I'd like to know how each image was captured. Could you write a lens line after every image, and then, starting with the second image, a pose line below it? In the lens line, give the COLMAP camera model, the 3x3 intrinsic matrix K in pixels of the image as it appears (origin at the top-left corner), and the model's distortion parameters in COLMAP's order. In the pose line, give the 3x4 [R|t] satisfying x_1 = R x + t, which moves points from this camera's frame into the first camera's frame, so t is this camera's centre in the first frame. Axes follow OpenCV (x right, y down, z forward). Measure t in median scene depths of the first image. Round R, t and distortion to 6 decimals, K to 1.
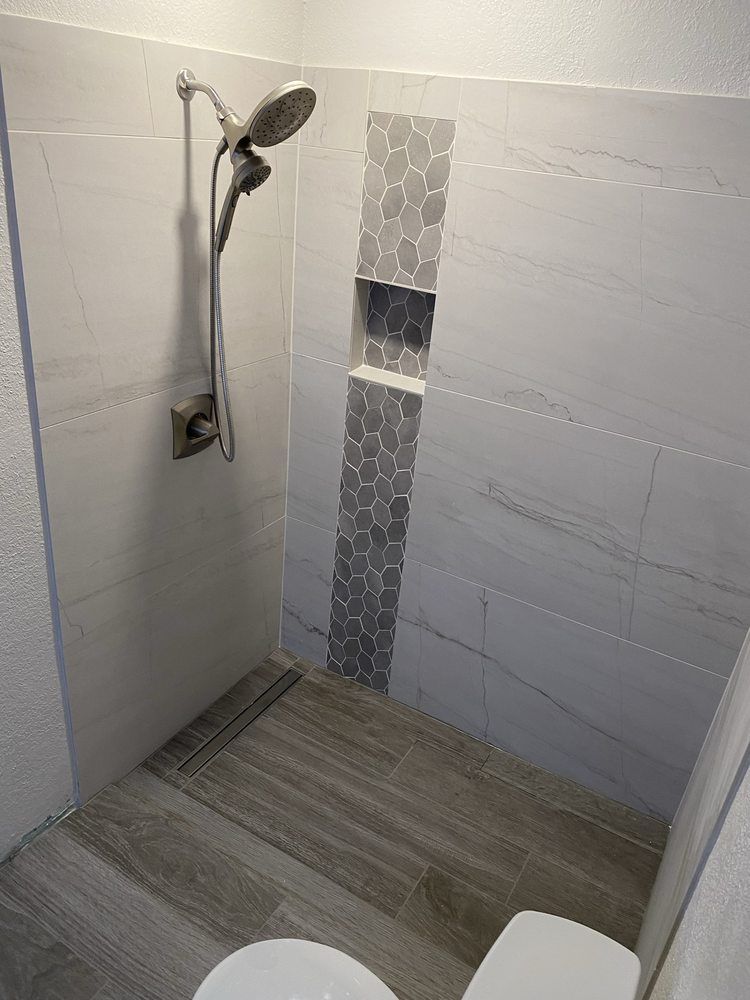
lens RADIAL K [[761.6, 0, 380.4], [0, 761.6, 502.1], [0, 0, 1]] dist [0.029994, -0.021345]
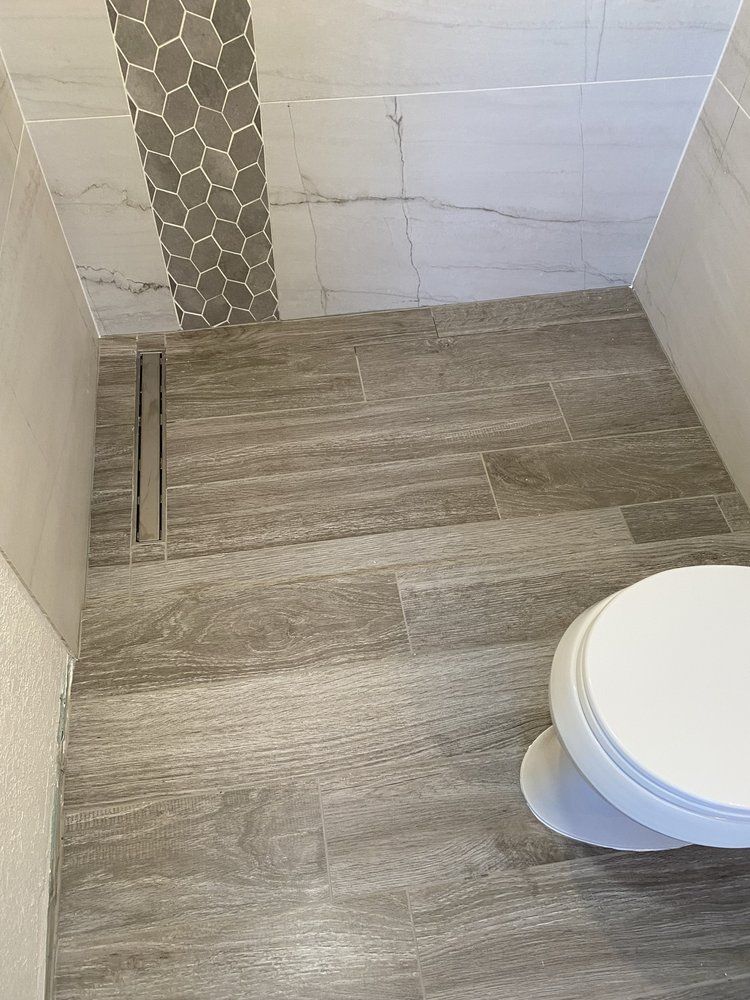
lens RADIAL K [[761.6, 0, 372.8], [0, 761.6, 505.5], [0, 0, 1]] dist [0.029994, -0.021345]
pose [[0.777111, -0.553934, 0.298756, -0.299183], [0.330547, 0.763182, 0.555240, 0.003739], [-0.535572, -0.332730, 0.776178, 0.360078]]
